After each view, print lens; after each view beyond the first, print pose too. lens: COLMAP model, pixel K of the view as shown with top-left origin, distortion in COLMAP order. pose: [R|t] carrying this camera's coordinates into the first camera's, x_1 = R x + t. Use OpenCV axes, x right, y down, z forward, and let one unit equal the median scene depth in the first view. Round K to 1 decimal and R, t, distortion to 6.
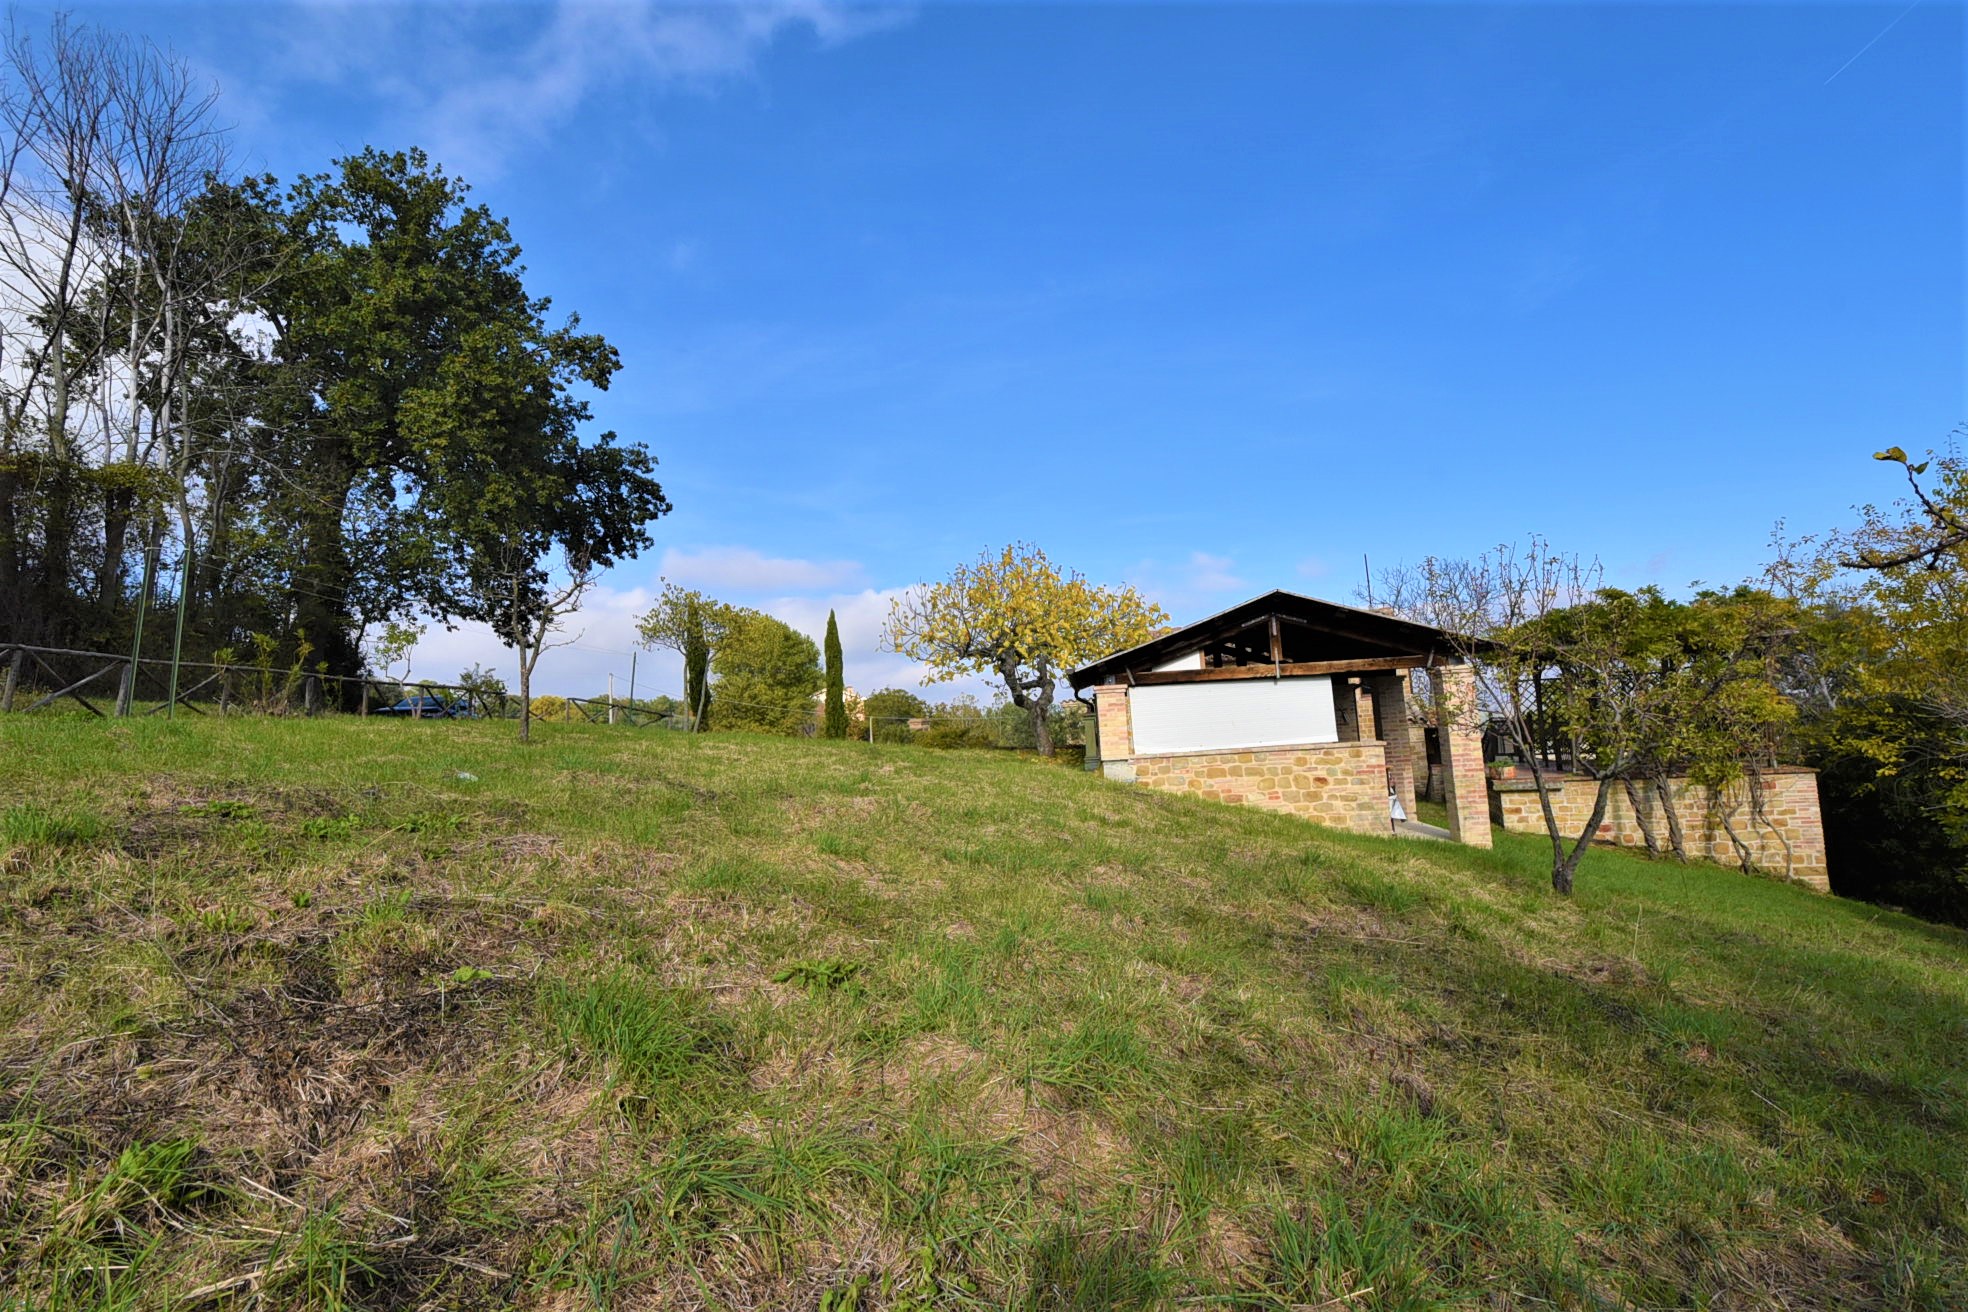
lens RADIAL K [[857.3, 0, 986.4], [0, 857.3, 654.5], [0, 0, 1]] dist [0.006730, -0.016143]
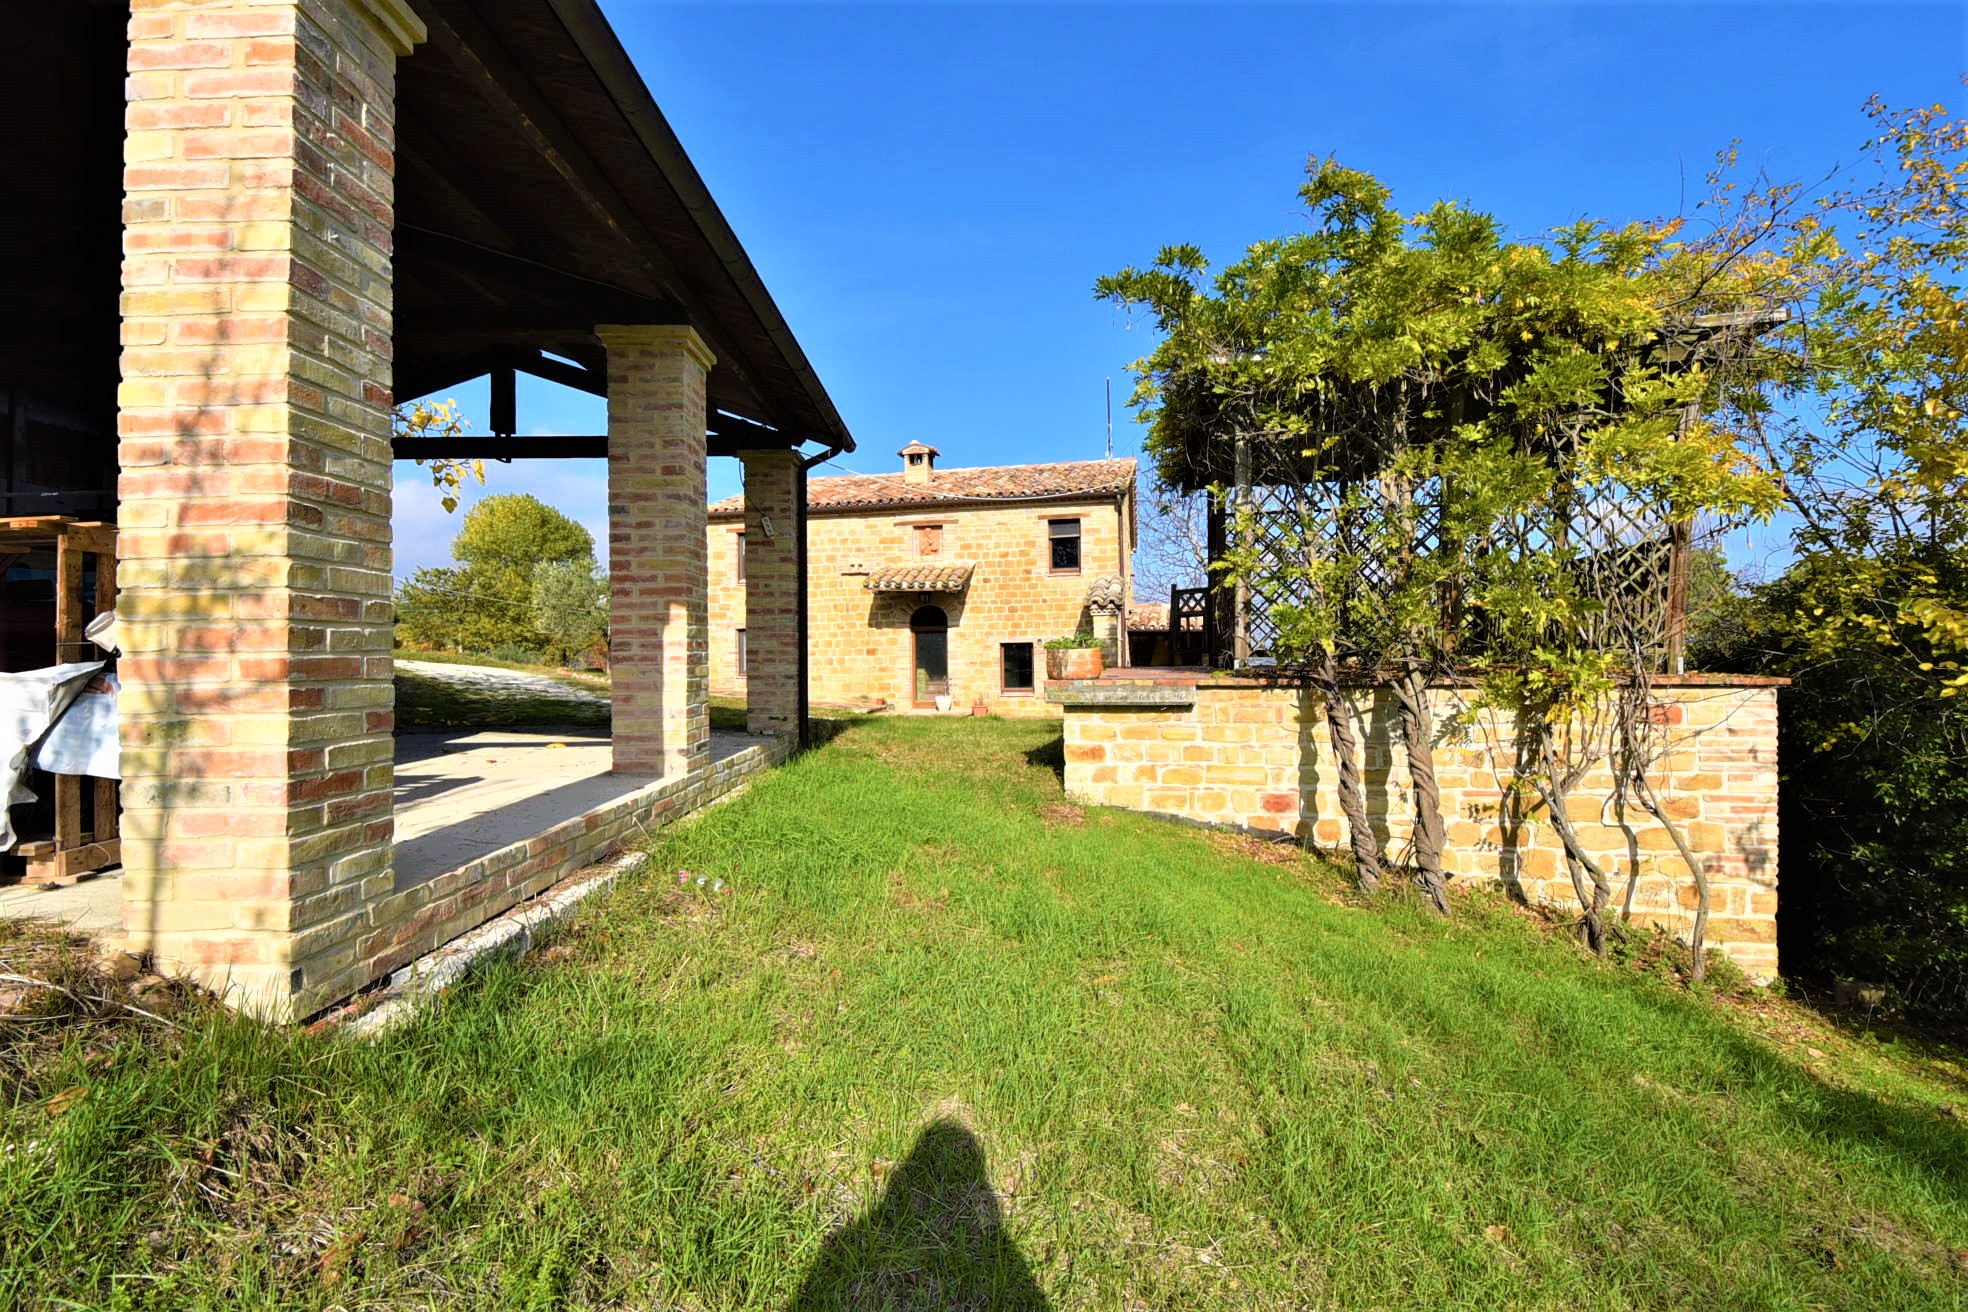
lens RADIAL K [[857.3, 0, 977.5], [0, 857.3, 649.0], [0, 0, 1]] dist [0.006730, -0.016143]
pose [[0.992025, 0.048516, 0.116329, 0.549688], [-0.057485, 0.995523, 0.075025, 0.110878], [-0.112168, -0.081114, 0.990373, 0.640024]]
